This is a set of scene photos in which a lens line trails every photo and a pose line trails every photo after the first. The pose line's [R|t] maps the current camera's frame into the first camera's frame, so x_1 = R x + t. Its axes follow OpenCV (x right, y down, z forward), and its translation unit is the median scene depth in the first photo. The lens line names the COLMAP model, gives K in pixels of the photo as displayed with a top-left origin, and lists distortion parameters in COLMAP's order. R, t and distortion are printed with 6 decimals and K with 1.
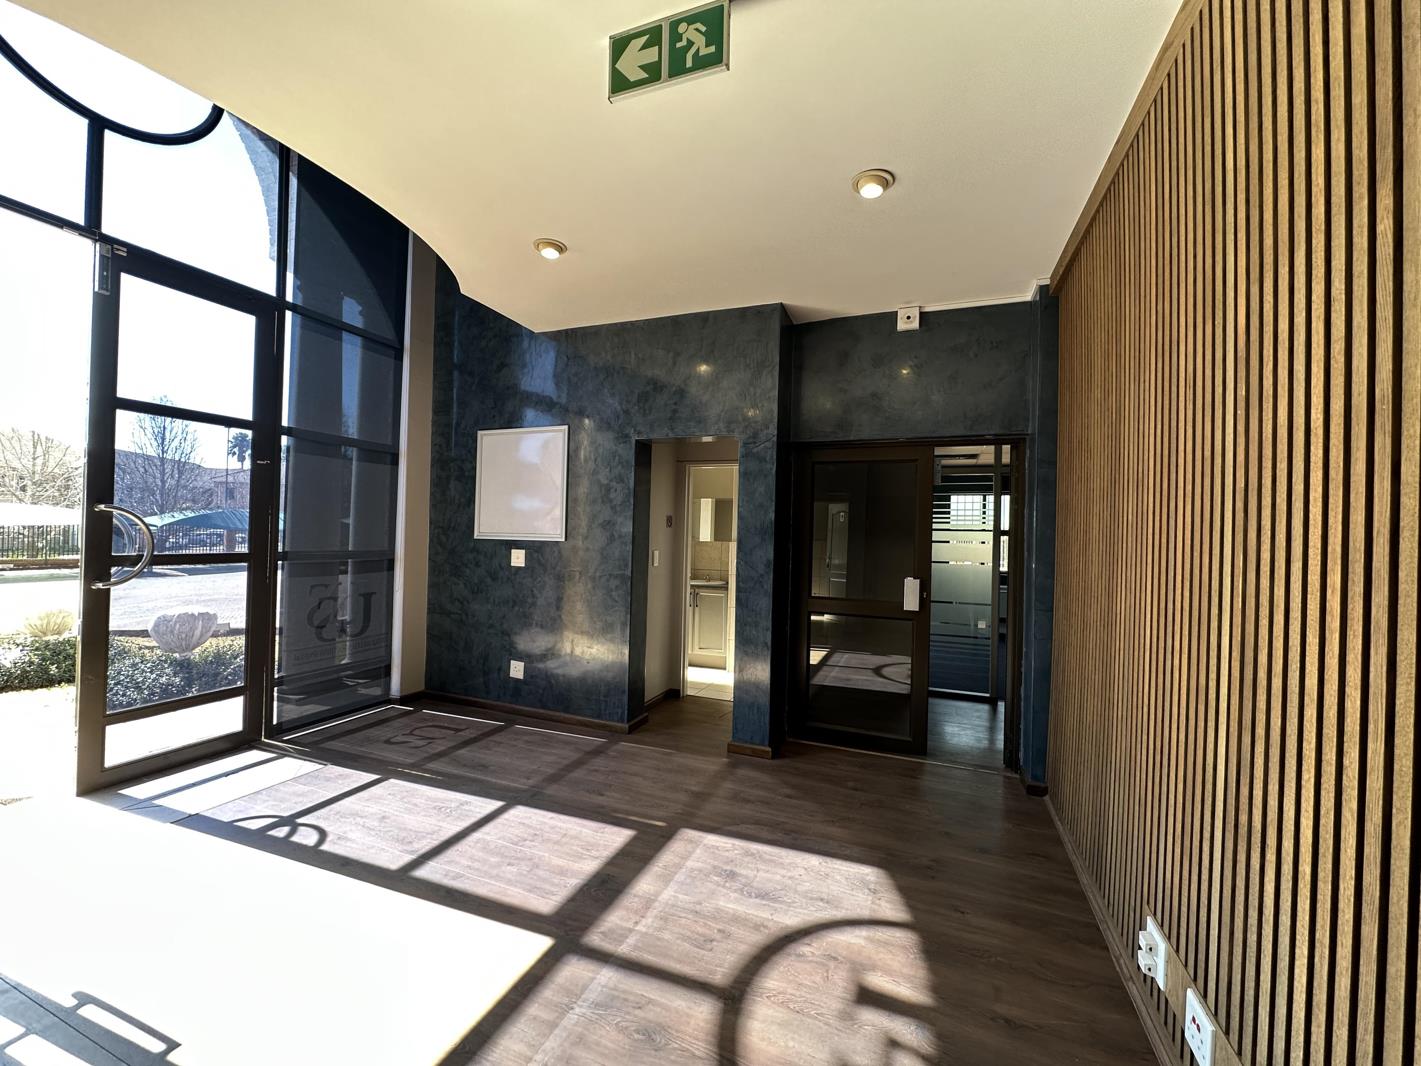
lens RADIAL K [[568.8, 0, 709.5], [0, 568.8, 530.7], [0, 0, 1]] dist [-0.001974, 0.000607]
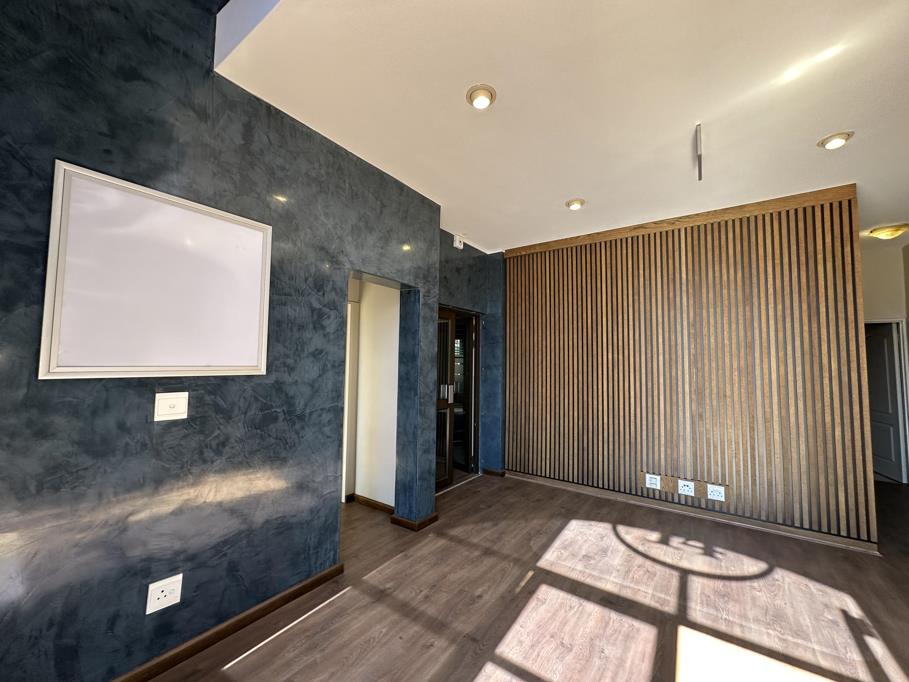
lens RADIAL K [[363.9, 0, 453.7], [0, 363.9, 338.2], [0, 0, 1]] dist [-0.001974, 0.000607]
pose [[0.242638, 0.041964, 0.969209, -0.758625], [-0.018606, 0.999082, -0.038600, -0.019033], [-0.969938, -0.008668, 0.243196, 0.717041]]
